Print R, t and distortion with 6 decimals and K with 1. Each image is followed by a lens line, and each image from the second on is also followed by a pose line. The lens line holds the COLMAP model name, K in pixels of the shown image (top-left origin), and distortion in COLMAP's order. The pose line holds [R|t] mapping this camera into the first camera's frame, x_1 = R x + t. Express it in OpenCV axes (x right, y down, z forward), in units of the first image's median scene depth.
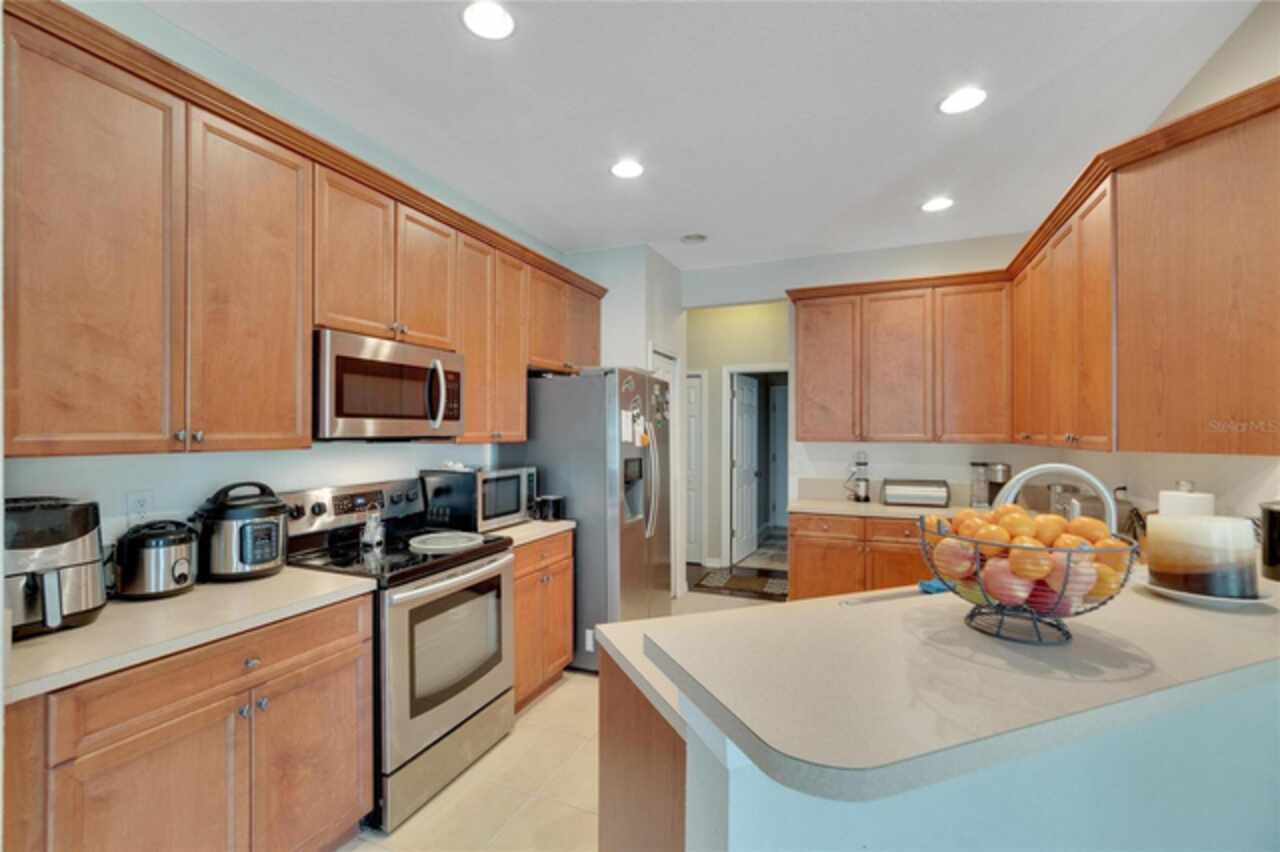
lens RADIAL K [[564.2, 0, 629.2], [0, 564.2, 431.7], [0, 0, 1]] dist [-0.001181, 0.000108]
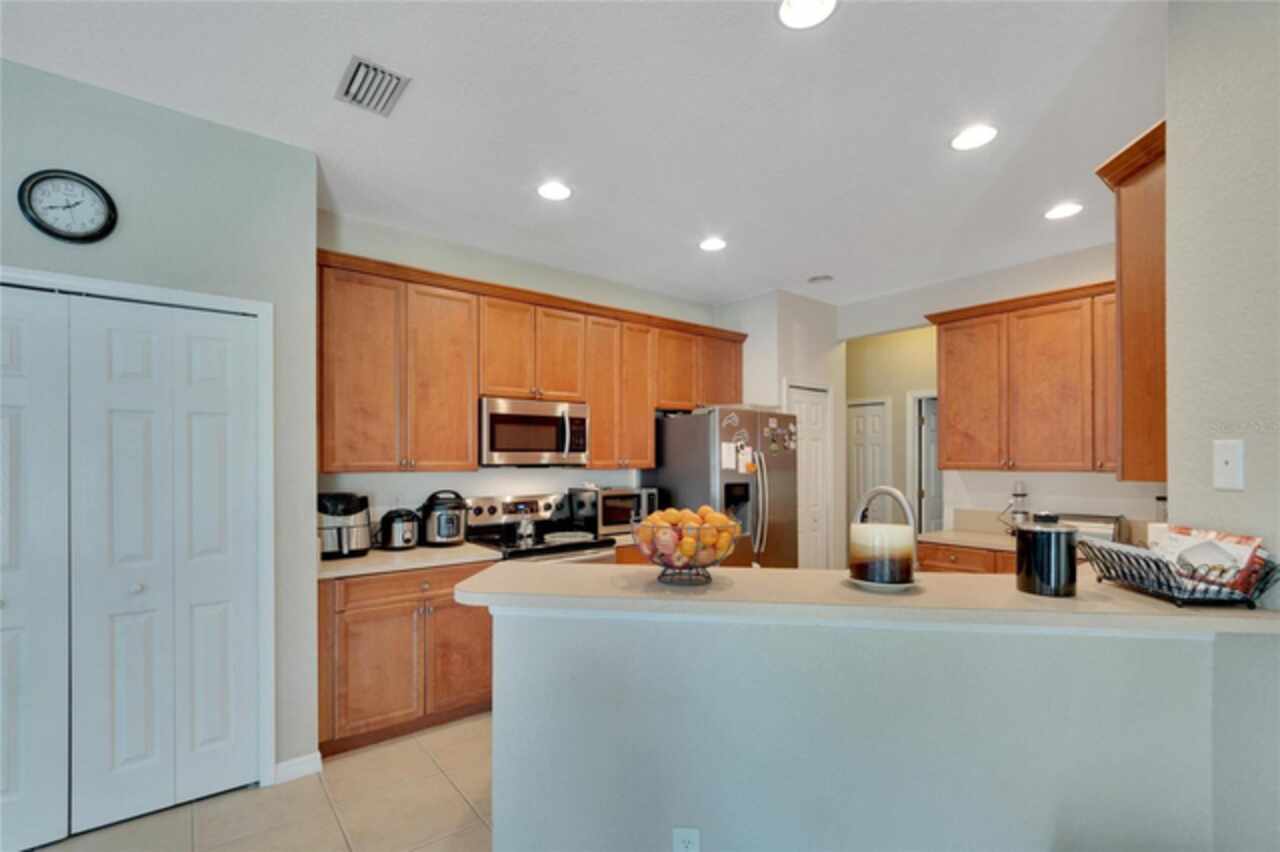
lens RADIAL K [[583.2, 0, 634.1], [0, 583.2, 459.4], [0, 0, 1]] dist [0.002024, 0.000161]
pose [[0.879855, -0.002588, -0.475235, 0.440333], [0.001154, 0.999994, -0.003310, 0.001970], [0.475241, 0.002364, 0.879853, -0.185272]]
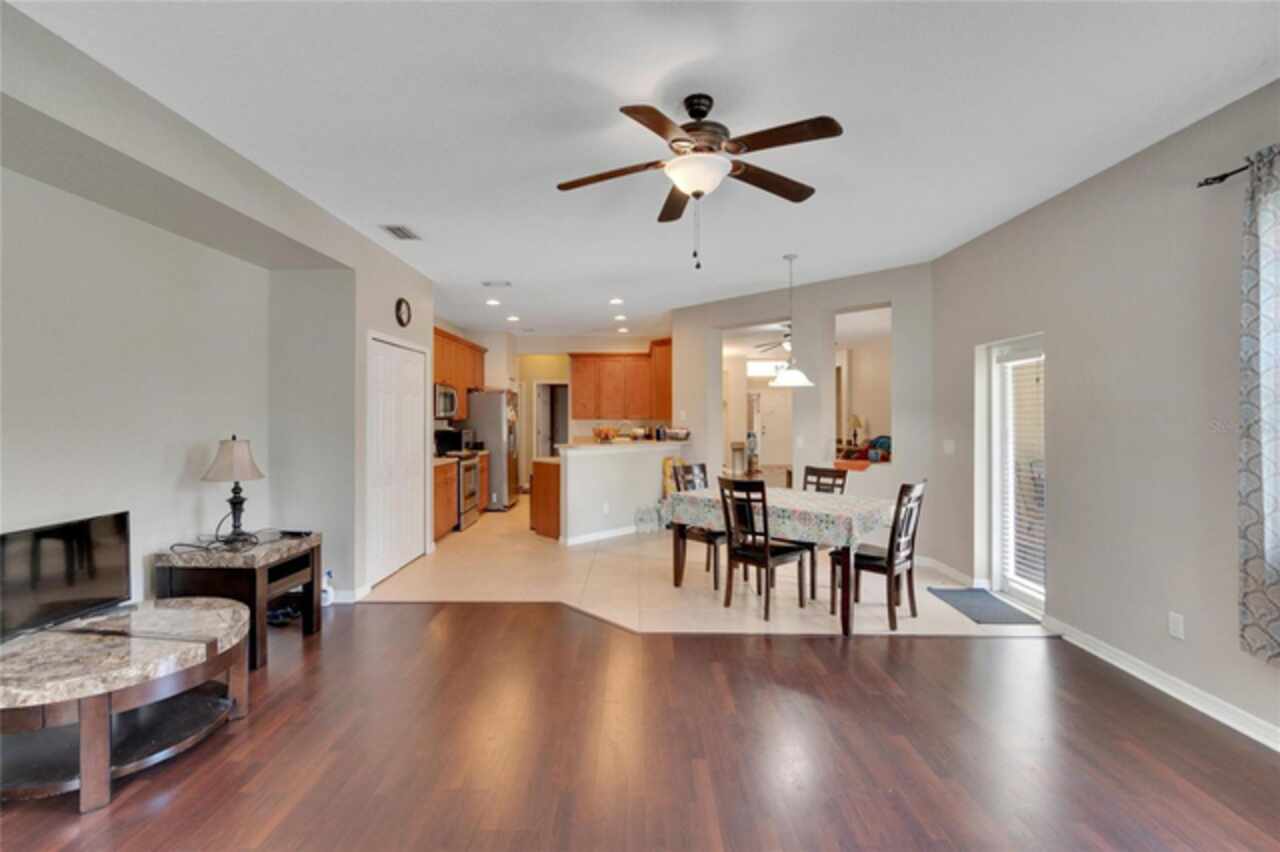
lens RADIAL K [[605.9, 0, 640.0], [0, 605.9, 426.0], [0, 0, 1]] dist [-0.002112, -0.000262]
pose [[0.915209, -0.007131, 0.402916, -0.617276], [0.001035, 0.999882, 0.015347, 0.011021], [-0.402978, -0.013629, 0.915108, -1.906327]]
